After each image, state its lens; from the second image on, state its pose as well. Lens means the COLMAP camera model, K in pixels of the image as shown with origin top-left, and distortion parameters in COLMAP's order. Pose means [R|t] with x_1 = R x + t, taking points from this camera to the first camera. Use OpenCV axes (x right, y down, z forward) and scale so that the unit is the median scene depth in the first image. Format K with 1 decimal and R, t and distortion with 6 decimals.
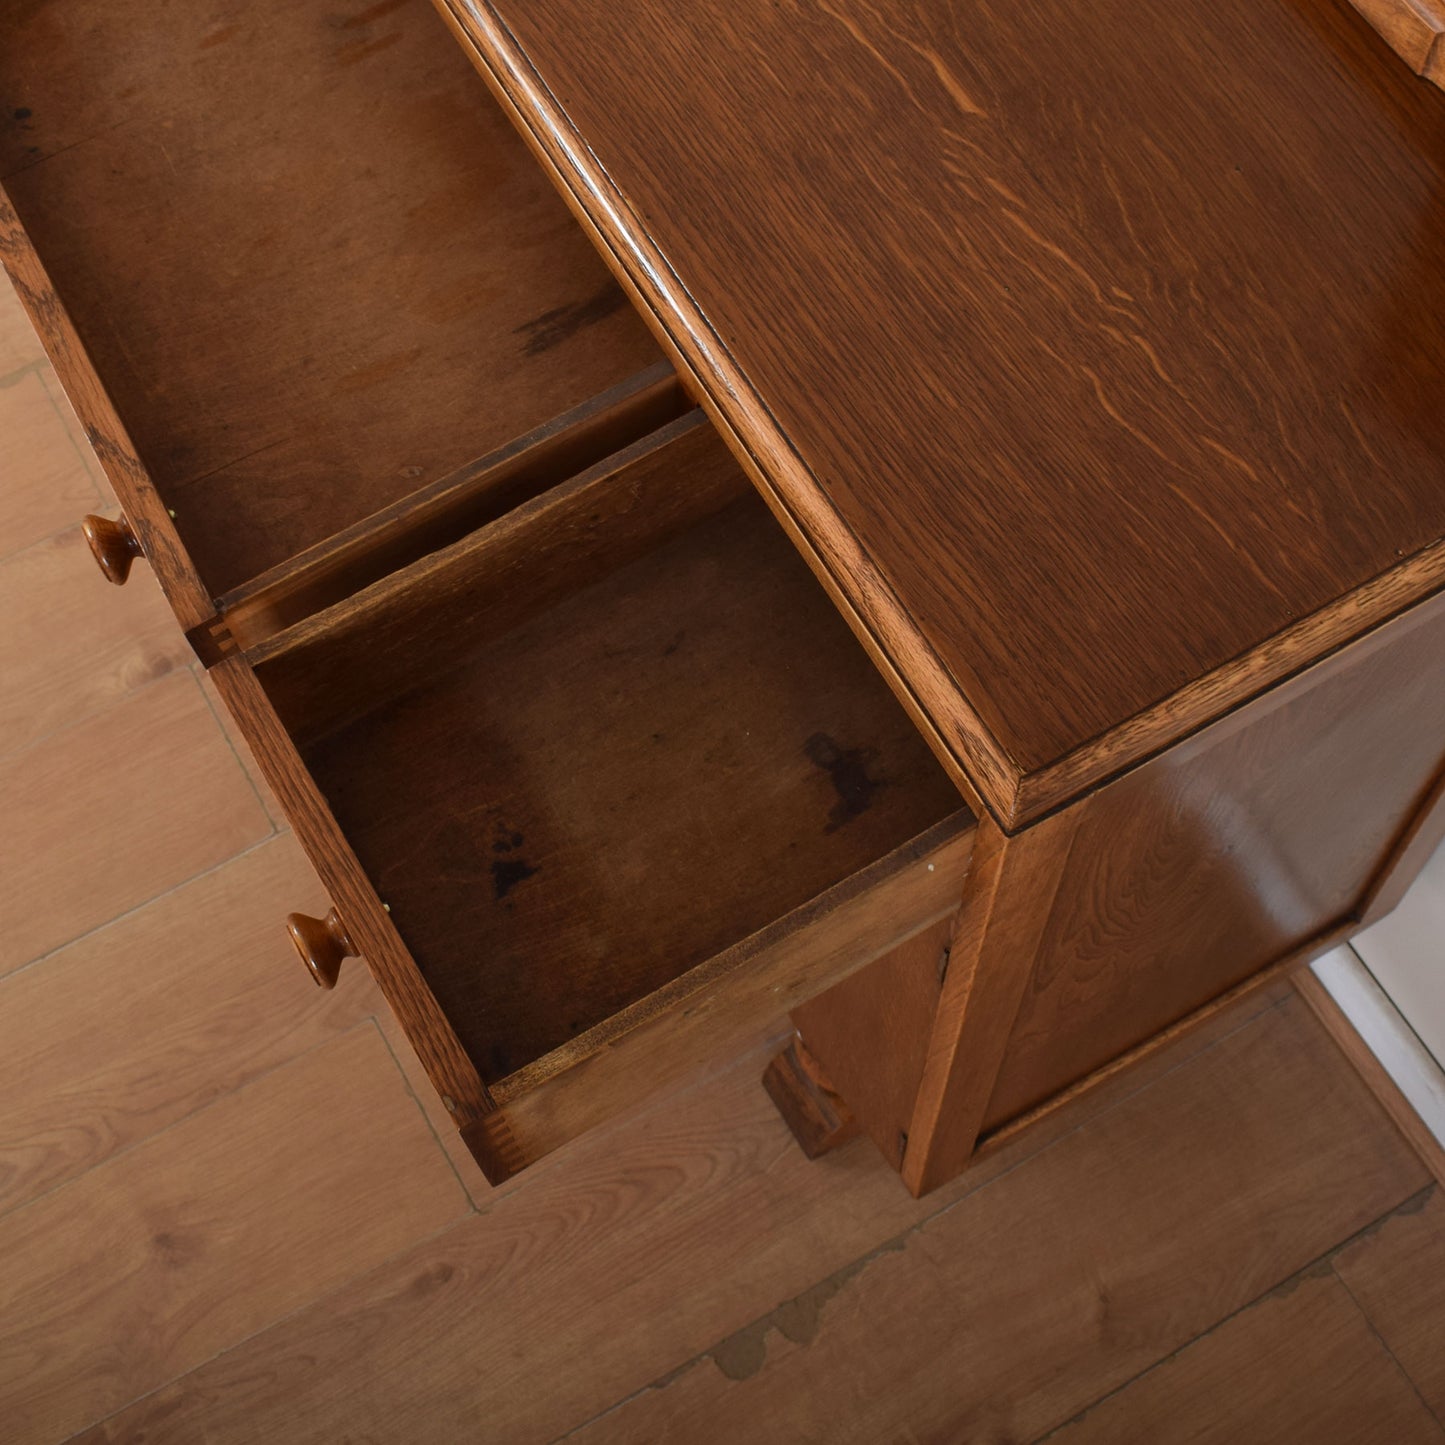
lens RADIAL K [[2421.9, 0, 693.5], [0, 2421.9, 447.8], [0, 0, 1]] dist [-0.084378, -0.049652]
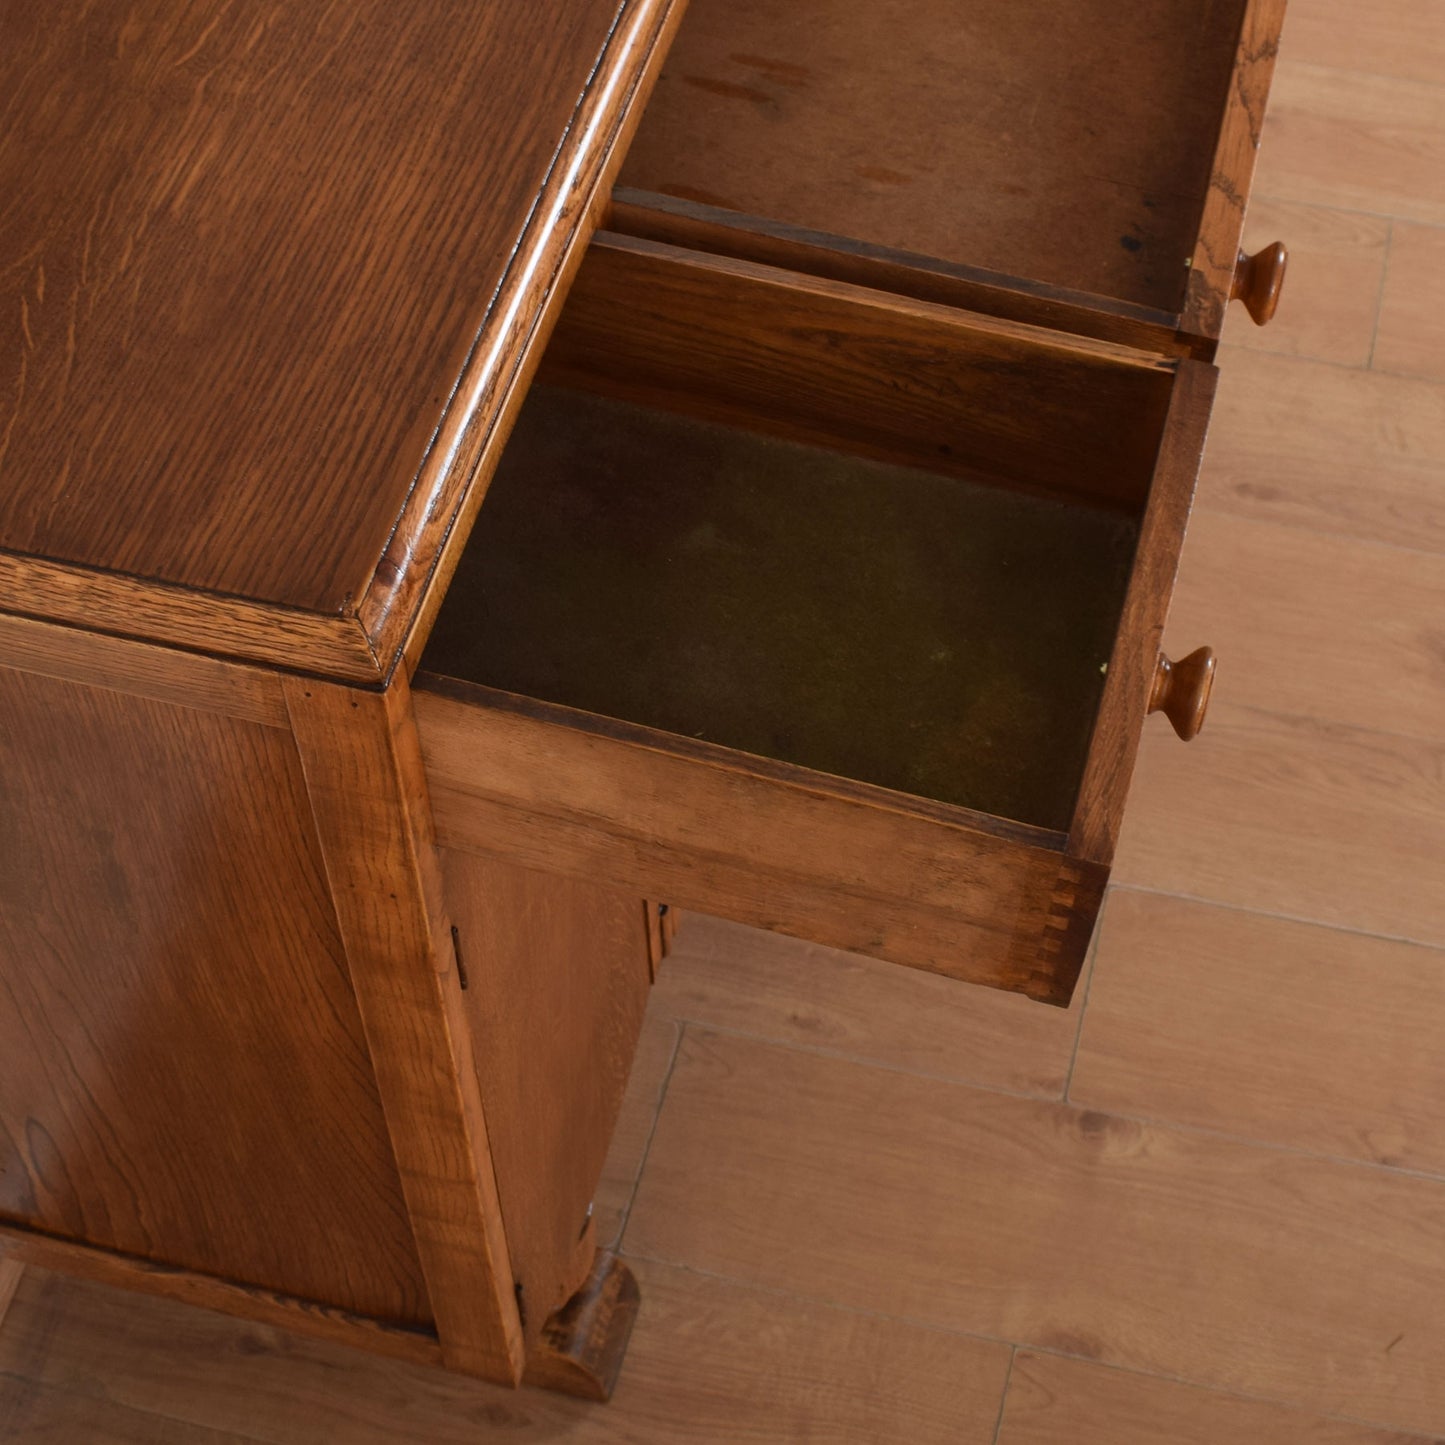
lens RADIAL K [[2839.4, 0, 722.2], [0, 2839.4, 557.1], [0, 0, 1]] dist [-0.084567, -0.029699]
pose [[-0.714236, -0.534920, 0.451362, -0.677275], [0.615289, -0.172504, 0.769196, -0.990233], [-0.333597, 0.827105, 0.452339, 0.707254]]
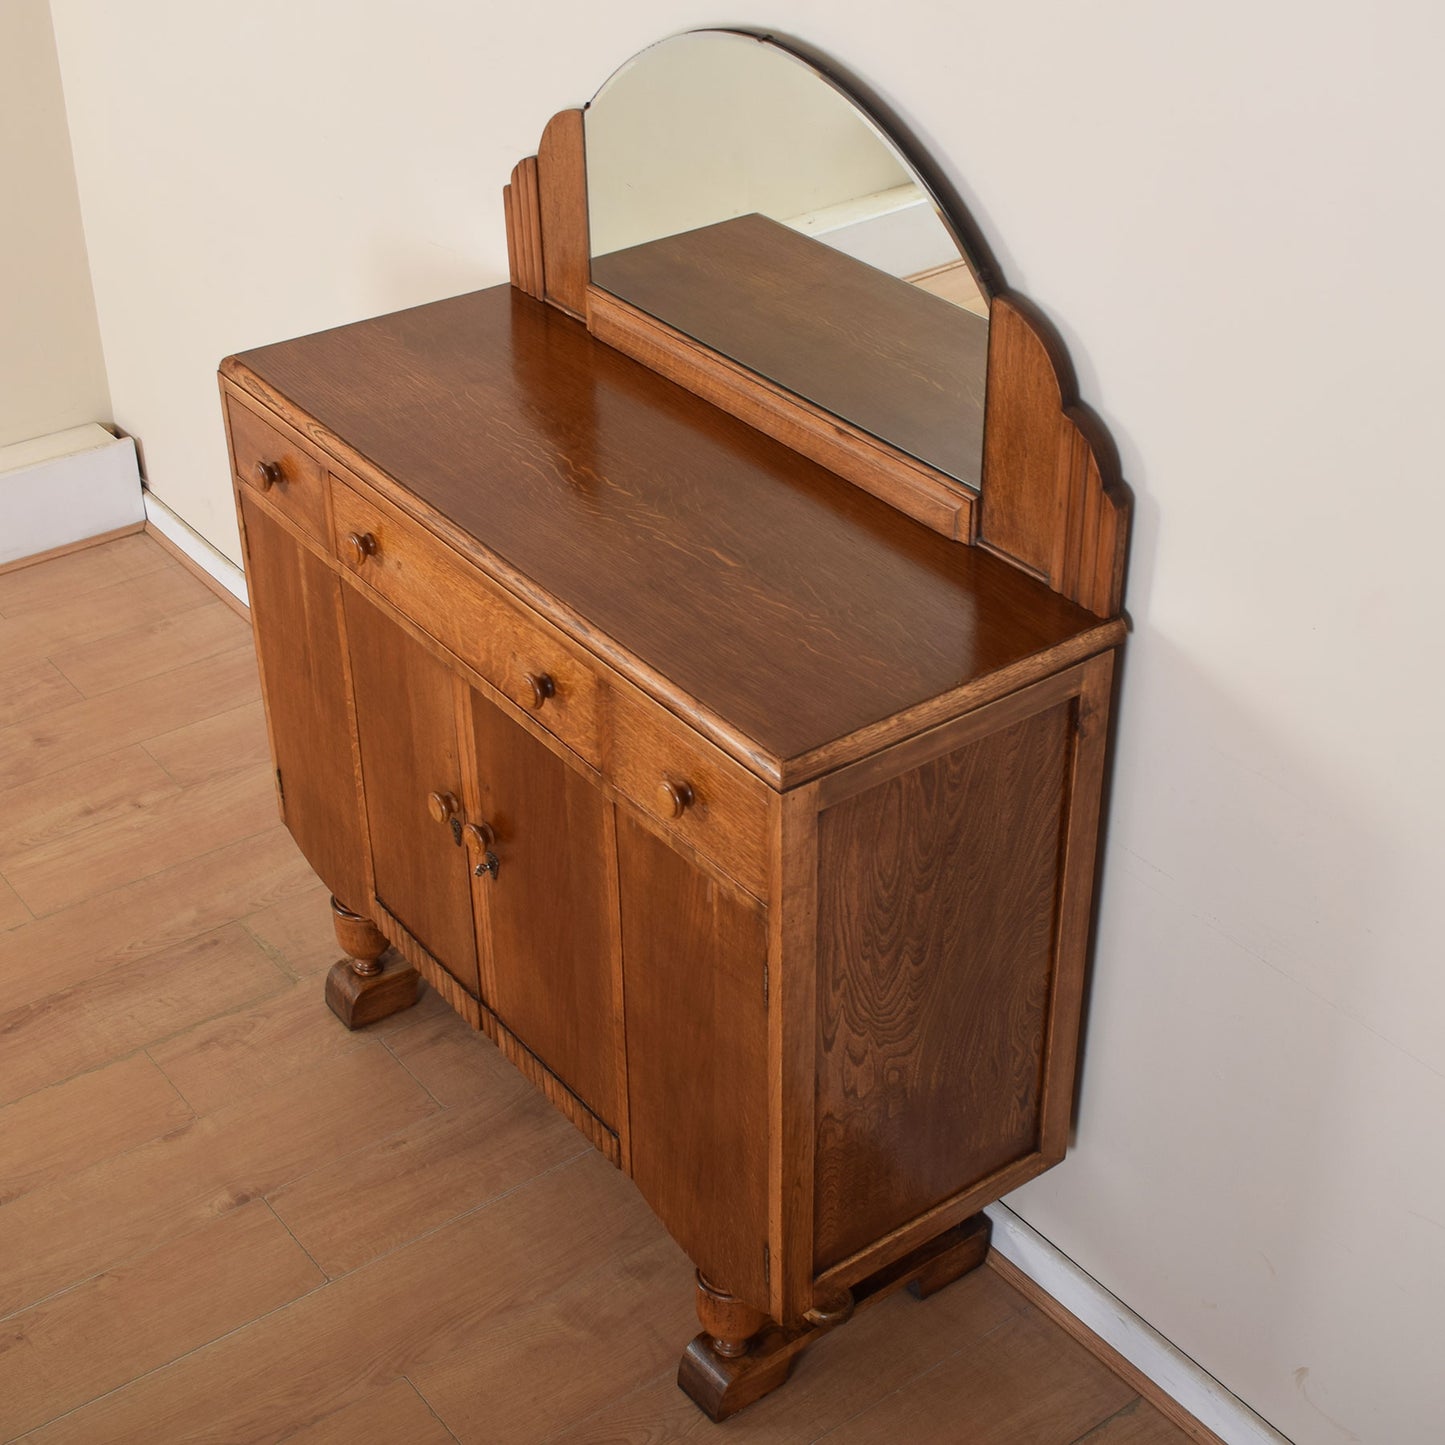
lens RADIAL K [[2207.8, 0, 775.3], [0, 2207.8, 719.7], [0, 0, 1]] dist [-0.076374, -0.035067]
pose [[0.990900, -0.056559, 0.122141, -0.070967], [0.105899, 0.887703, -0.448072, 0.688971], [-0.083083, 0.456929, 0.885615, -0.490381]]
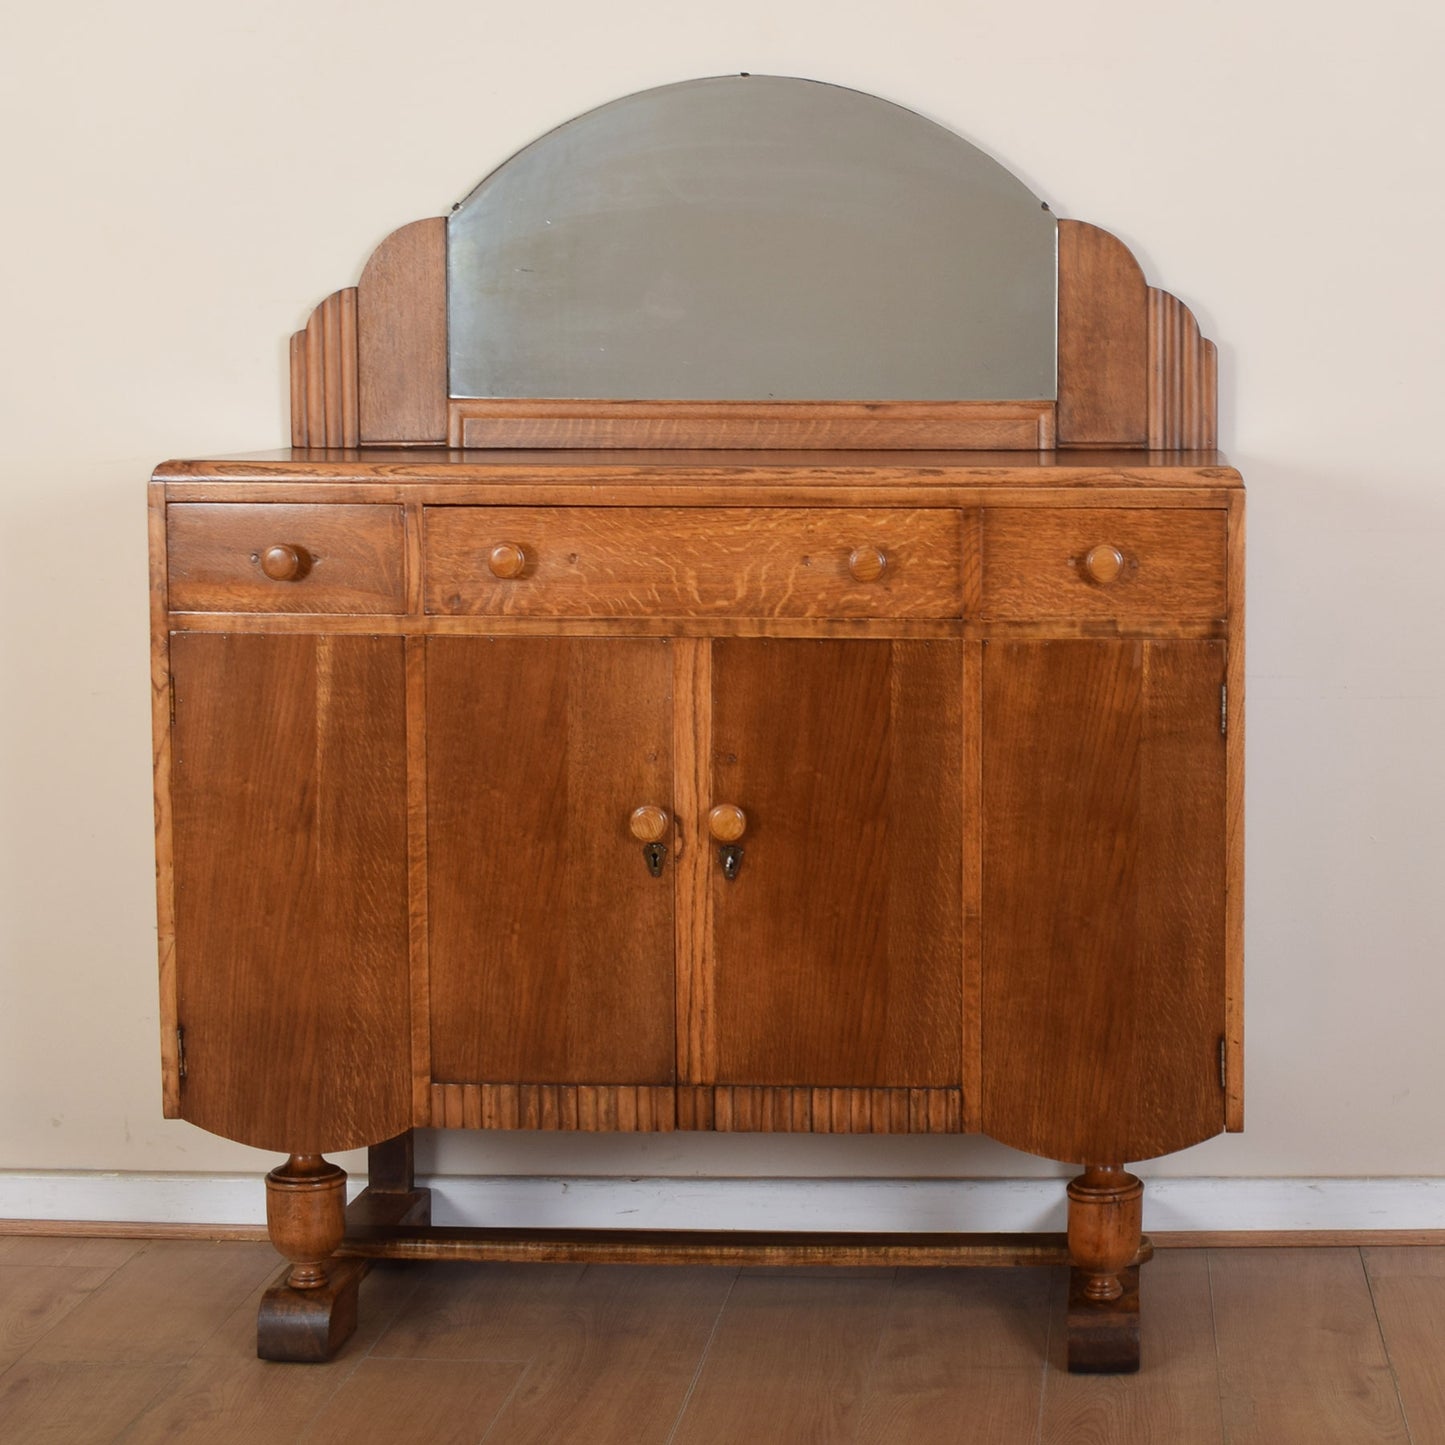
lens RADIAL K [[2751.9, 0, 1139.4], [0, 2751.9, 488.8], [0, 0, 1]] dist [-0.094210, -0.001927]
pose [[0.497310, -0.026867, 0.867157, -1.675700], [0.742619, 0.529954, -0.409469, 0.880725], [-0.448553, 0.847601, 0.283503, 0.206412]]
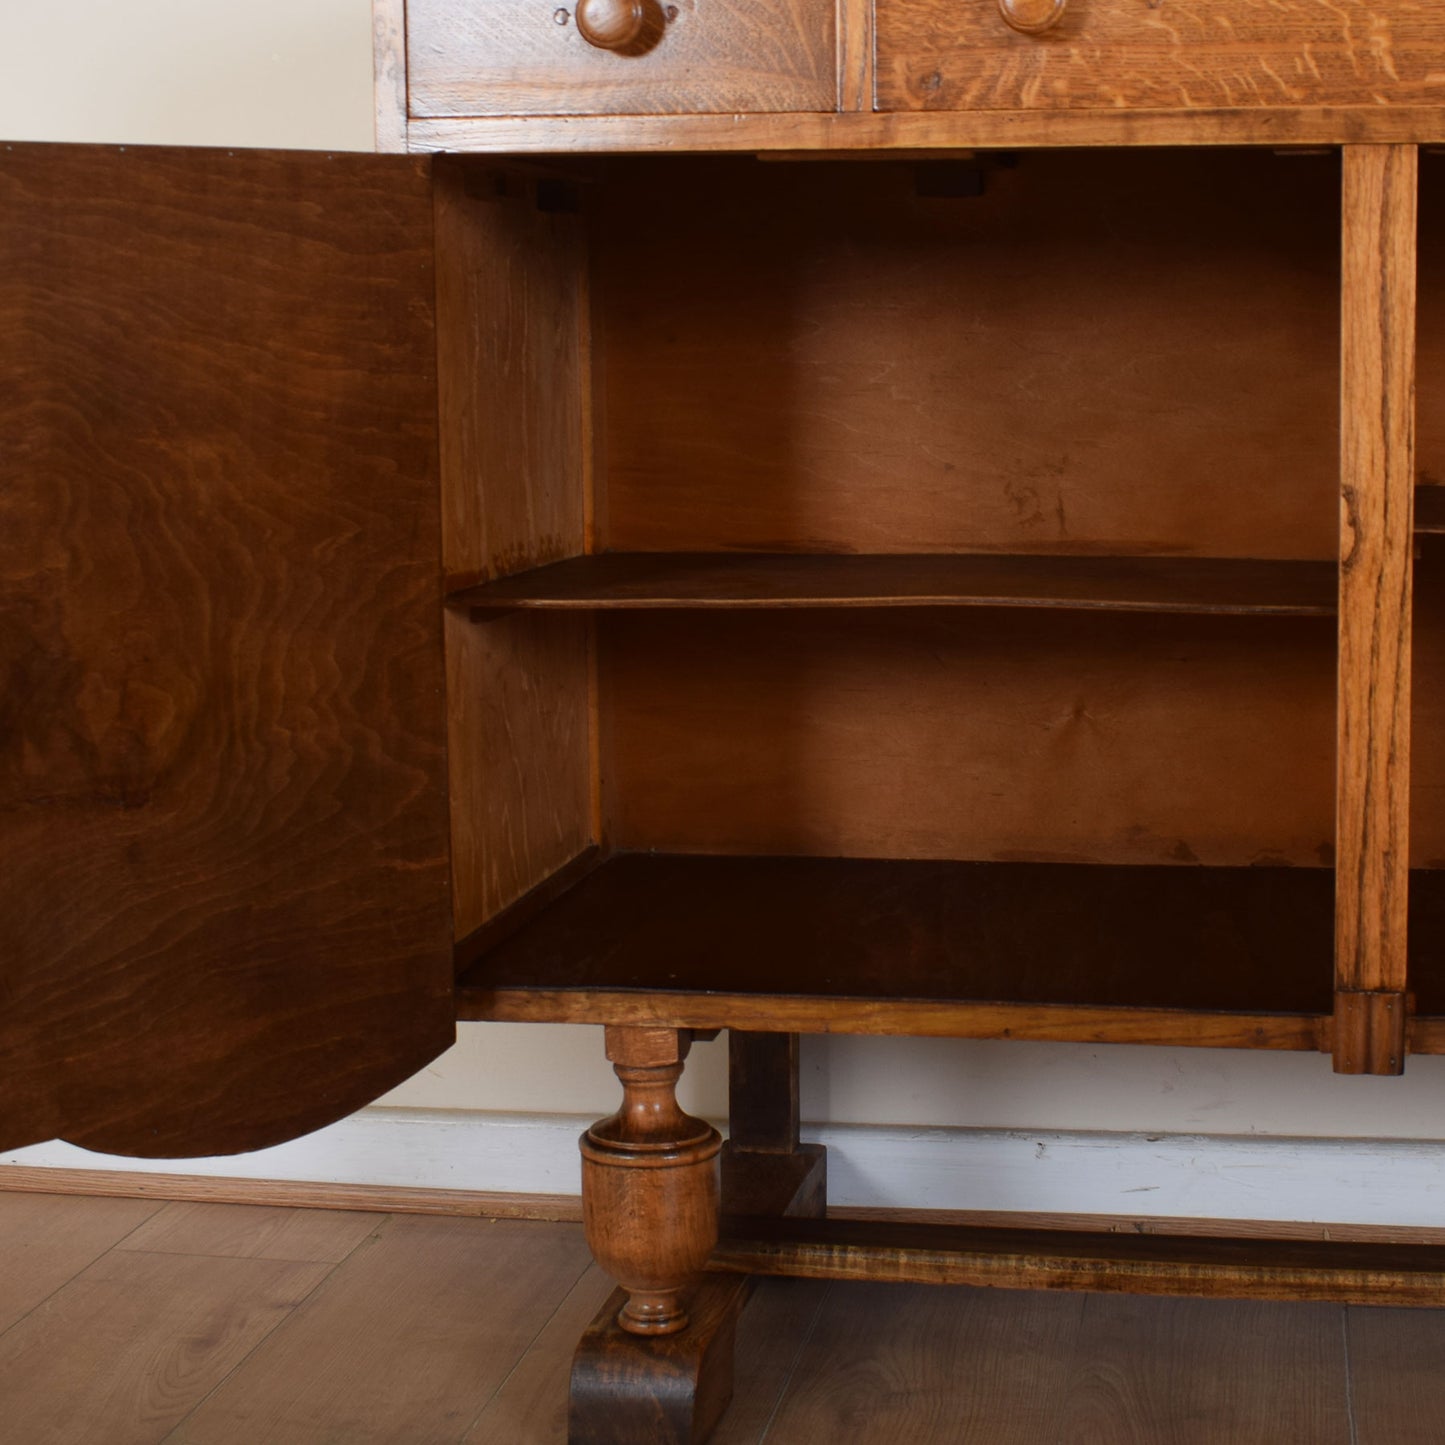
lens RADIAL K [[2515.1, 0, 954.3], [0, 2515.1, 560.9], [0, 0, 1]] dist [-0.089385, -0.055813]
pose [[0.607958, -0.065674, 0.791248, -0.975367], [0.683171, 0.551058, -0.479179, 0.312532], [-0.404554, 0.831879, 0.379887, 0.847299]]
